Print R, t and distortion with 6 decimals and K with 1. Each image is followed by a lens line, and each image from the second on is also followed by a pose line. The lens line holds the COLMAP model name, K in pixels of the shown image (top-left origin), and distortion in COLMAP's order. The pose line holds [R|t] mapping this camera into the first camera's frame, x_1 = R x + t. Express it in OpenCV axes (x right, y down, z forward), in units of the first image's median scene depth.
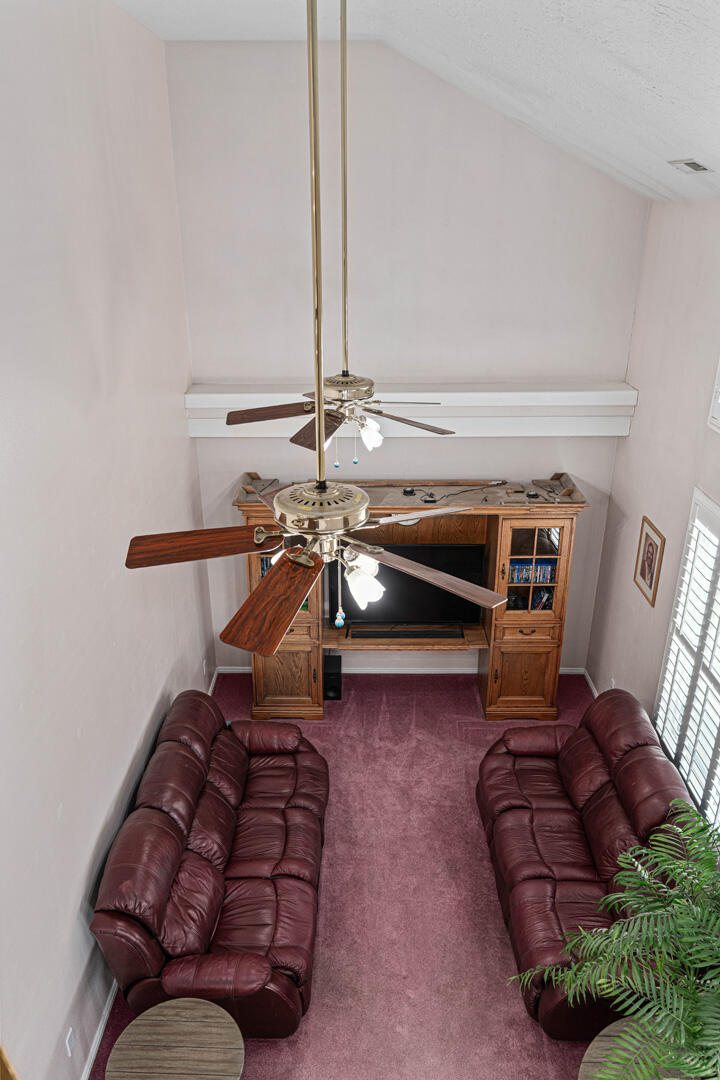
lens RADIAL K [[790.7, 0, 360.4], [0, 790.7, 557.2], [0, 0, 1]] dist [0.006611, 0.001283]
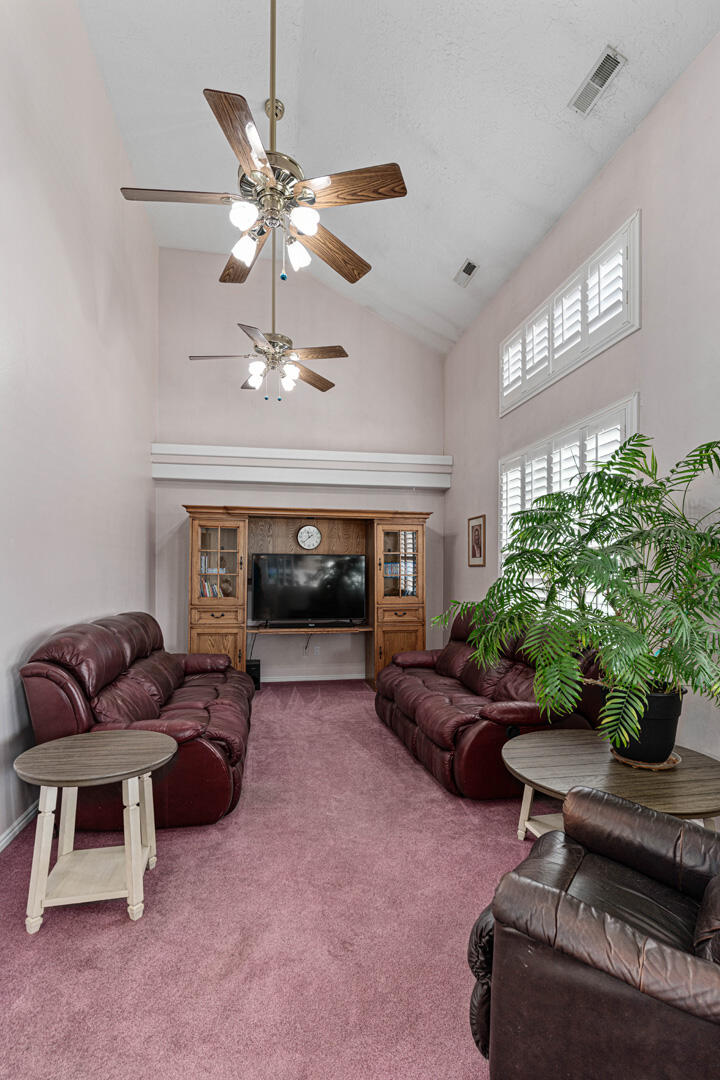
lens RADIAL K [[527.2, 0, 366.2], [0, 527.2, 563.9], [0, 0, 1]] dist [0.003765, -0.000019]
pose [[0.980752, 0.004312, 0.195212, -0.027313], [0.076245, 0.911929, -0.403202, 0.404574], [-0.179758, 0.410325, 0.894047, 0.168972]]
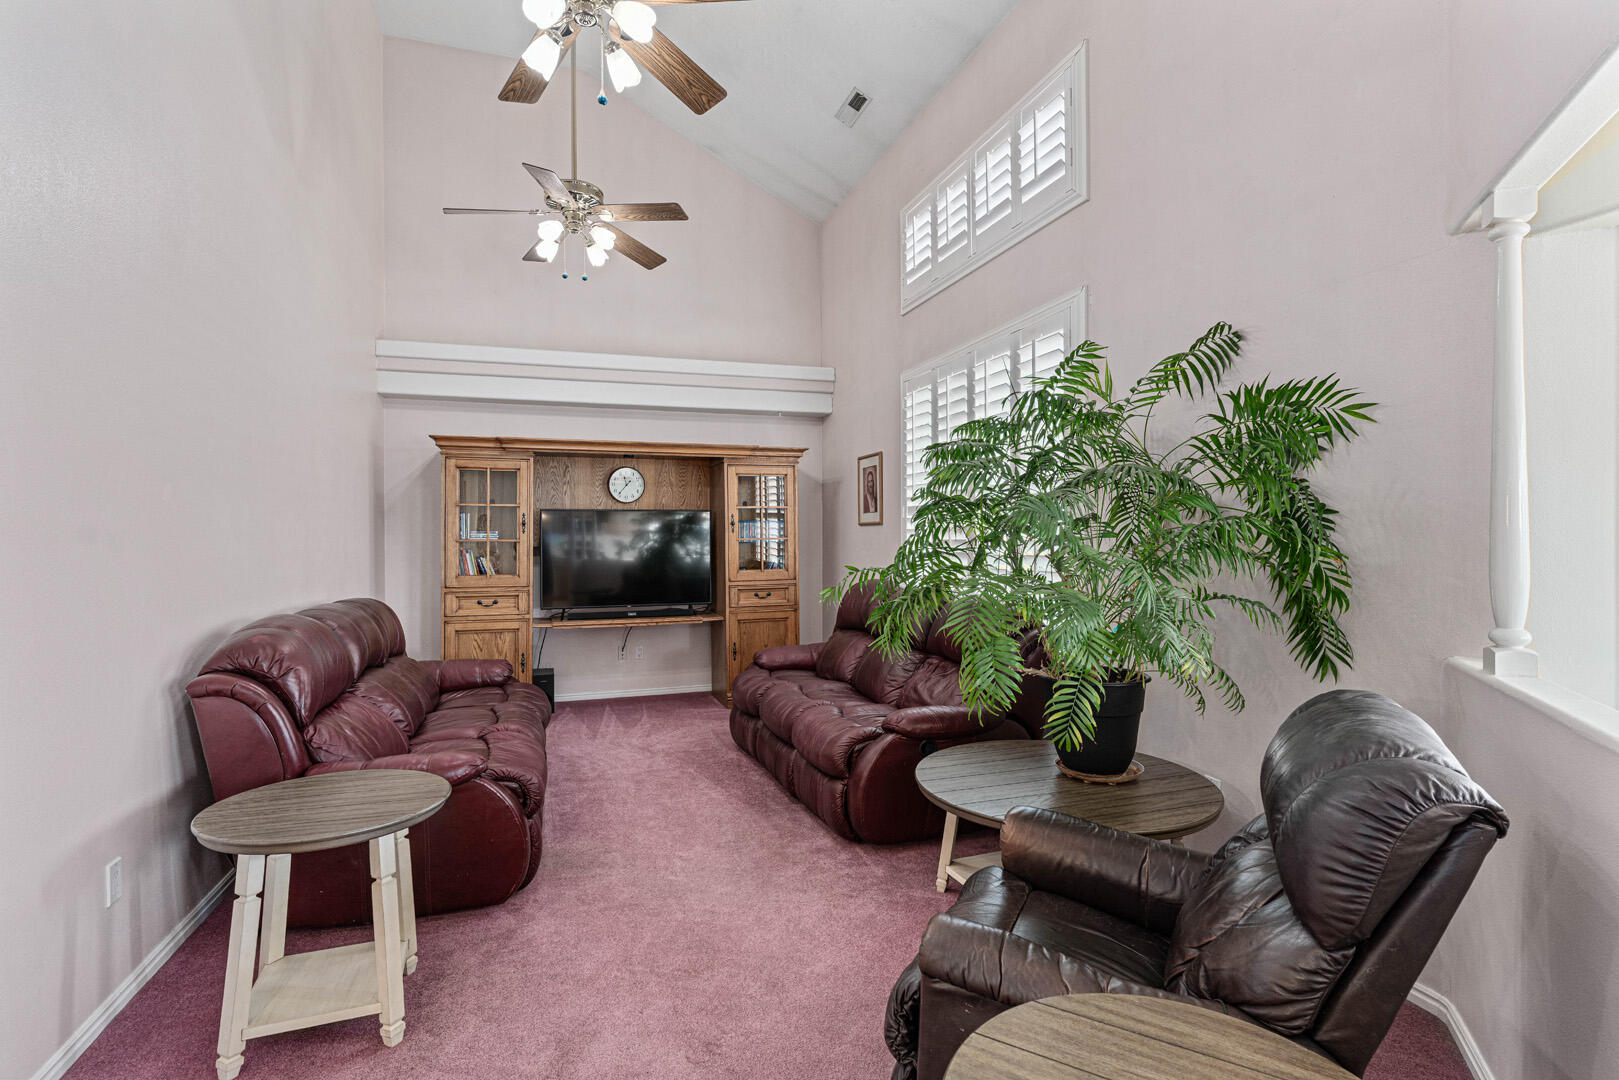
lens RADIAL K [[774.4, 0, 810.6], [0, 774.4, 534.1], [0, 0, 1]] dist [0.000957, 0.000342]
pose [[0.944023, -0.007997, 0.329783, -0.043551], [0.140357, 0.914440, -0.379605, 0.415099], [-0.298531, 0.404643, 0.864374, 0.159238]]
